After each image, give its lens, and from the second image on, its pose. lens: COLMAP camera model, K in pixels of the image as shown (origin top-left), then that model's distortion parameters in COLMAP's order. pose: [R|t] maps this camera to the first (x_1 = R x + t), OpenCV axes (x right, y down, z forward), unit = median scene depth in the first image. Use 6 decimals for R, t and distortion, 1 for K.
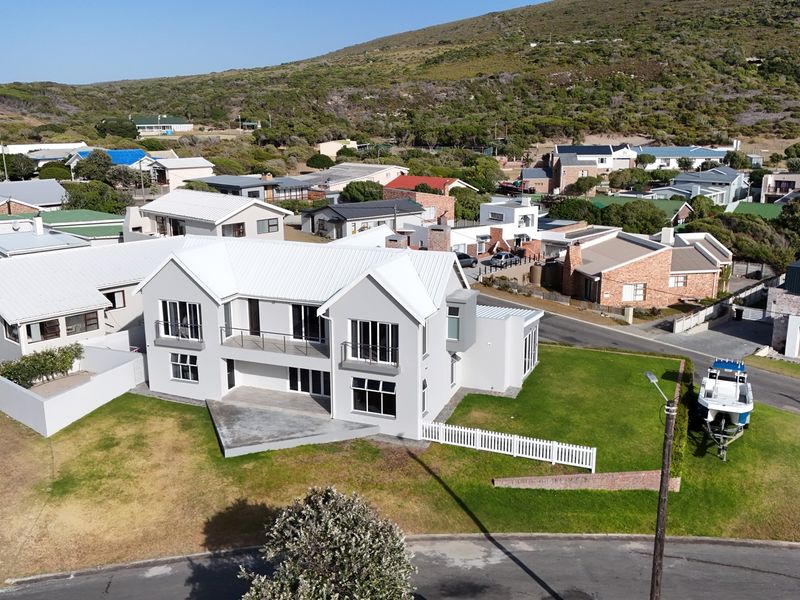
lens RADIAL K [[778.9, 0, 397.0], [0, 778.9, 297.6], [0, 0, 1]] dist [0.097139, -0.114295]
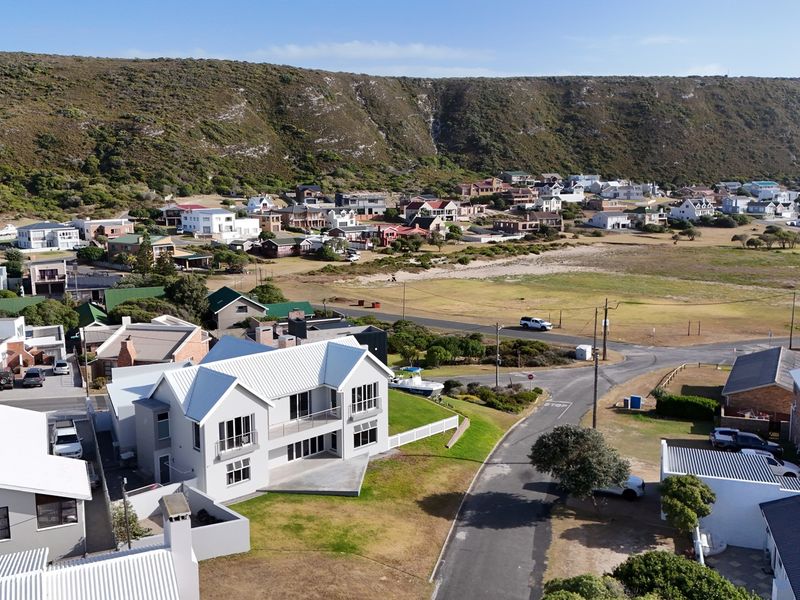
lens RADIAL K [[778.9, 0, 397.0], [0, 778.9, 297.6], [0, 0, 1]] dist [0.097139, -0.114295]
pose [[0.399480, -0.136839, 0.906472, -1.238511], [0.219883, 0.974236, 0.050167, -0.181038], [-0.889982, 0.179277, 0.419276, 0.223205]]
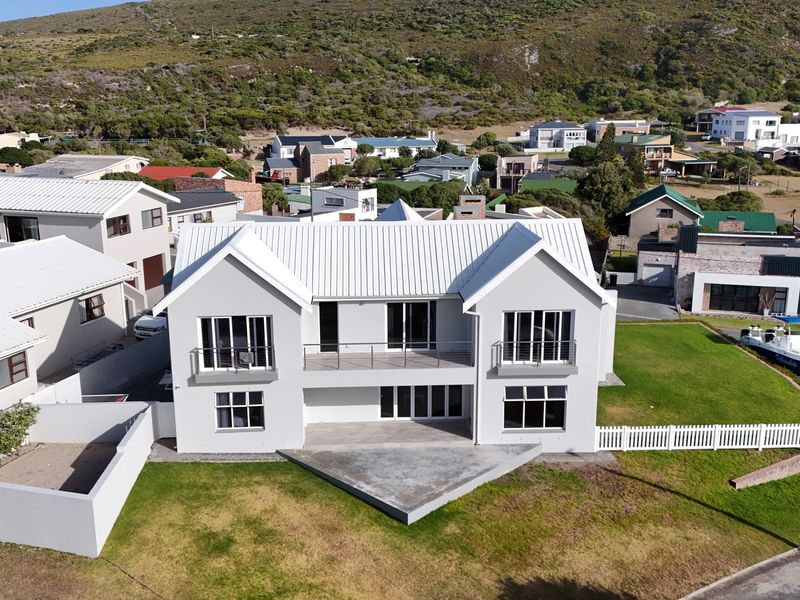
lens RADIAL K [[778.9, 0, 397.0], [0, 778.9, 297.6], [0, 0, 1]] dist [0.097139, -0.114295]
pose [[0.904190, -0.100462, 0.415149, -0.423364], [0.100032, 0.994722, 0.022844, -0.012508], [-0.415252, 0.020873, 0.909467, 0.309286]]
